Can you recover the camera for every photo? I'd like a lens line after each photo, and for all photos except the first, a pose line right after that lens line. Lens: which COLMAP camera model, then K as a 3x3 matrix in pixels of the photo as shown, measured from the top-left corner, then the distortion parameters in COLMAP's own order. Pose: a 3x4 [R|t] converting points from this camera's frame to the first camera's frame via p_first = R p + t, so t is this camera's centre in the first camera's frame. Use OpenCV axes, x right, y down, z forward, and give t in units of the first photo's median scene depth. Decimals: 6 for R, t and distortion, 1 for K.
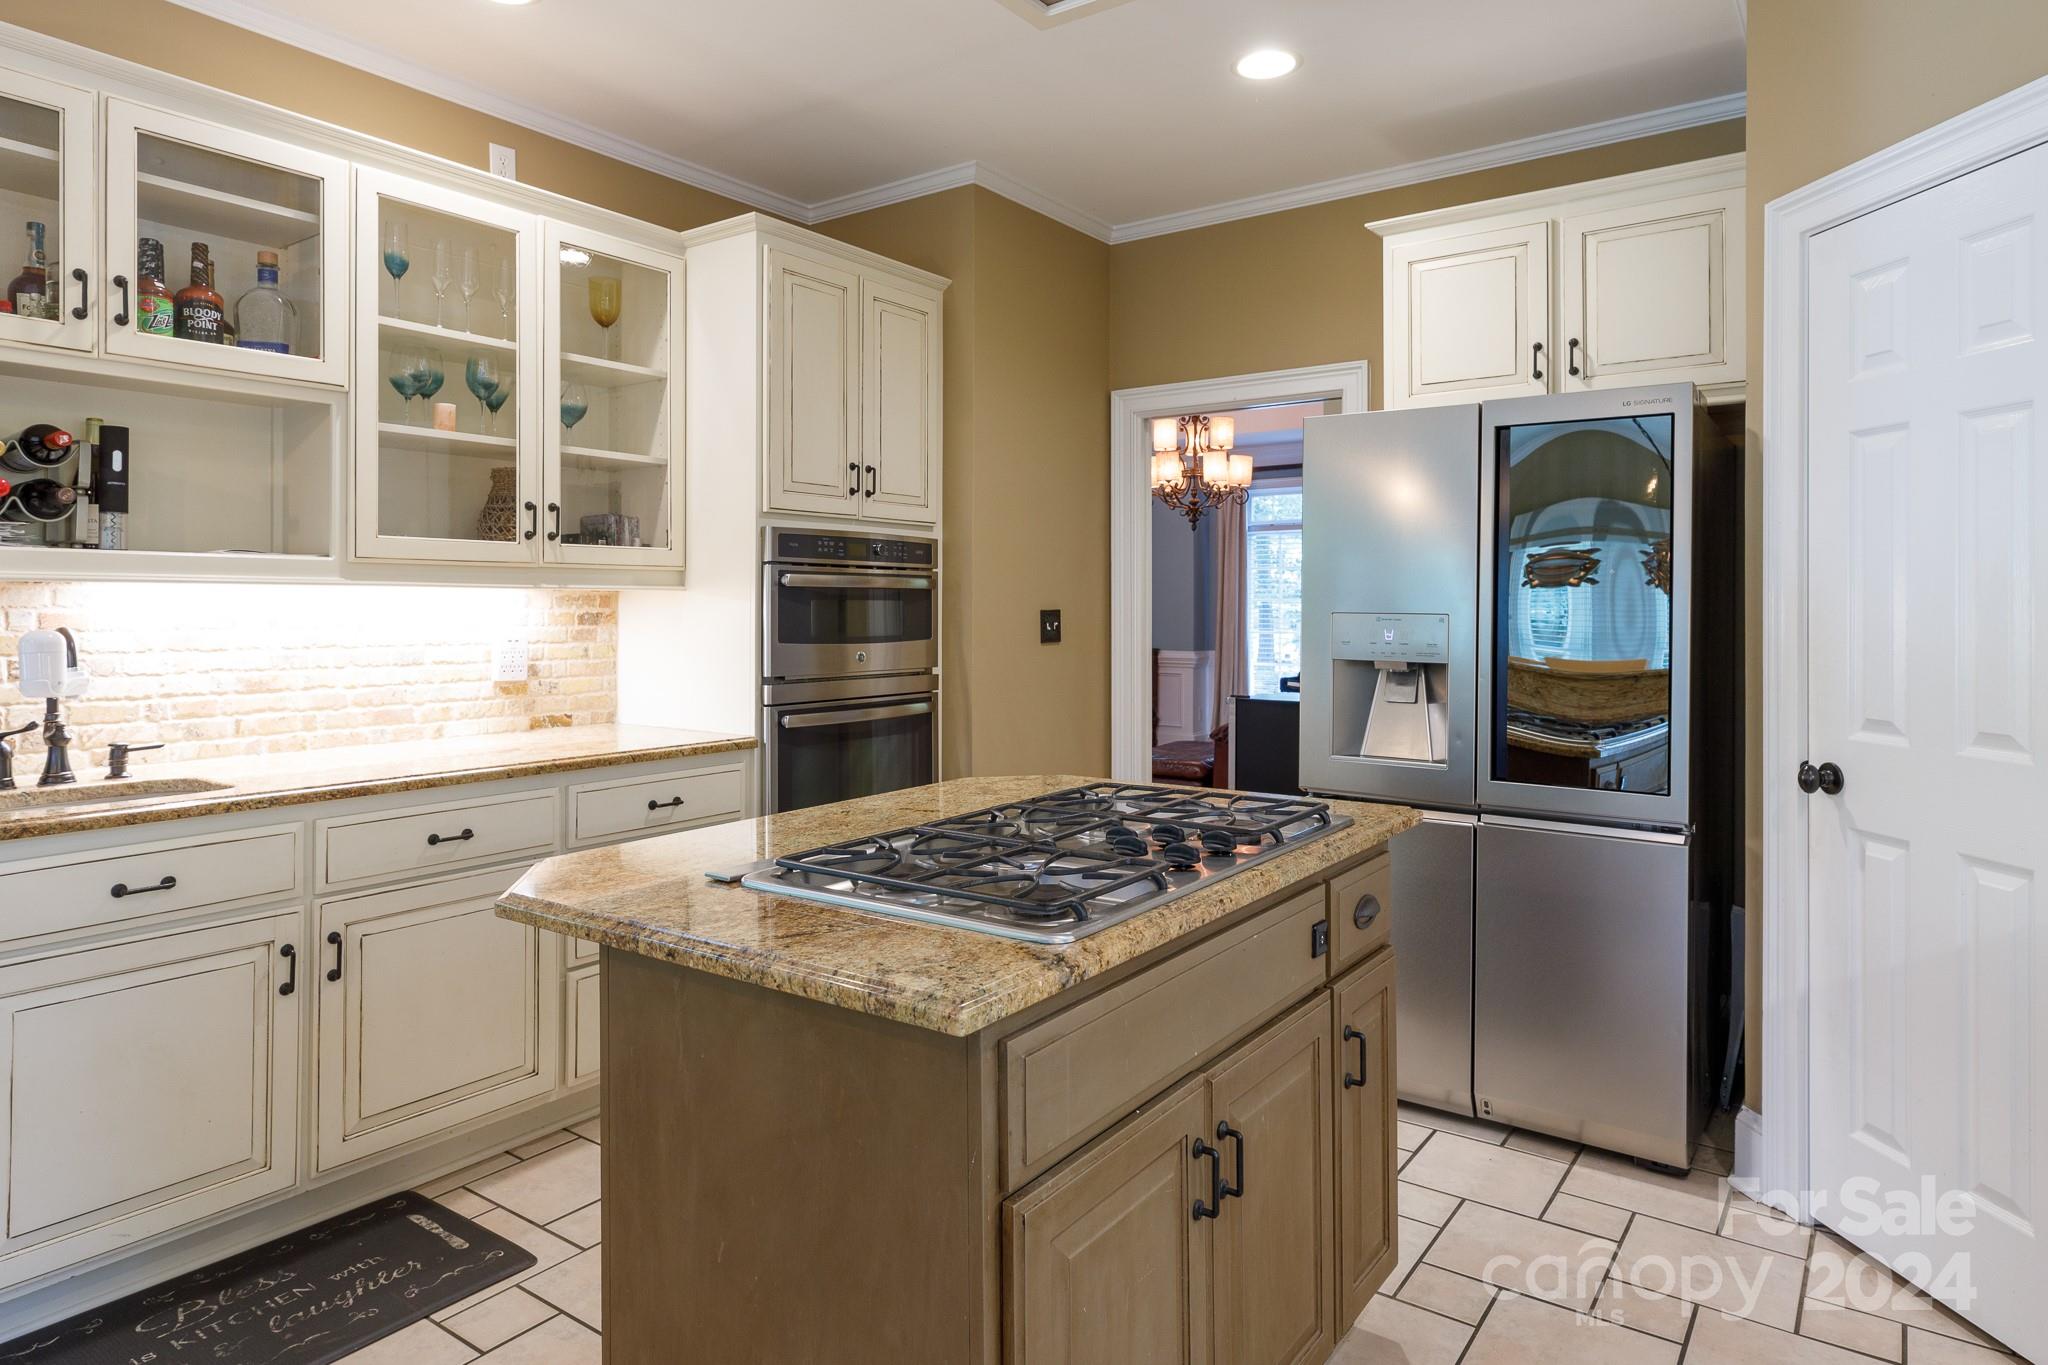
lens RADIAL K [[1218.0, 0, 1013.1], [0, 1218.0, 607.3], [0, 0, 1]] dist [0.000095, -0.000011]
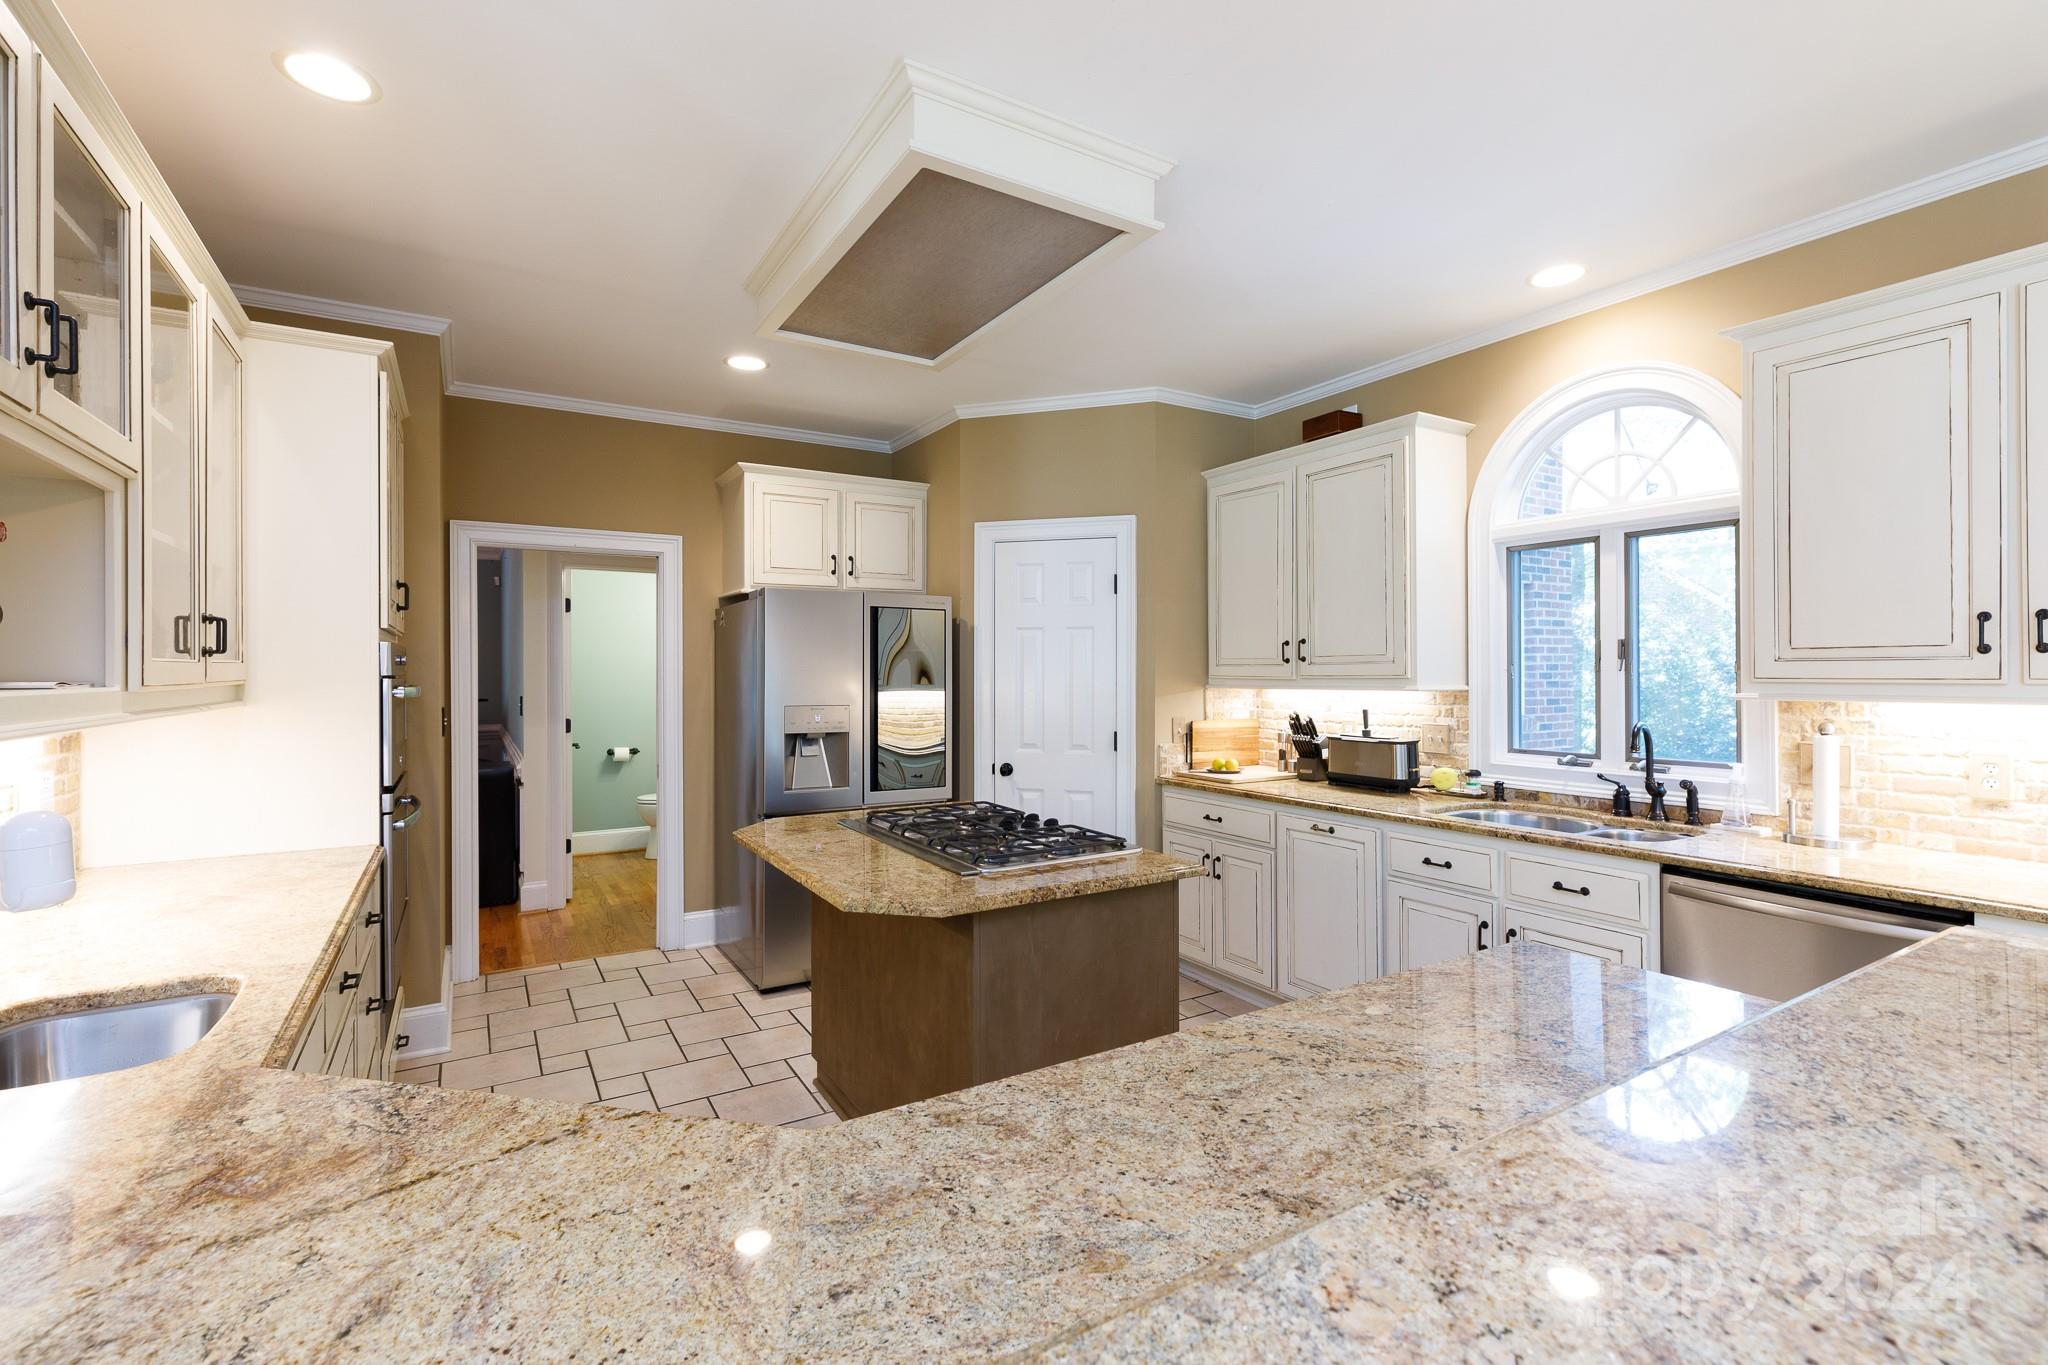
lens RADIAL K [[919.4, 0, 1030.1], [0, 919.4, 678.0], [0, 0, 1]] dist [0.001287, 0.000156]
pose [[0.384715, -0.008241, 0.922998, -0.847646], [0.002864, 0.999966, 0.007734, -0.047093], [-0.923031, -0.000332, 0.384726, 0.216886]]
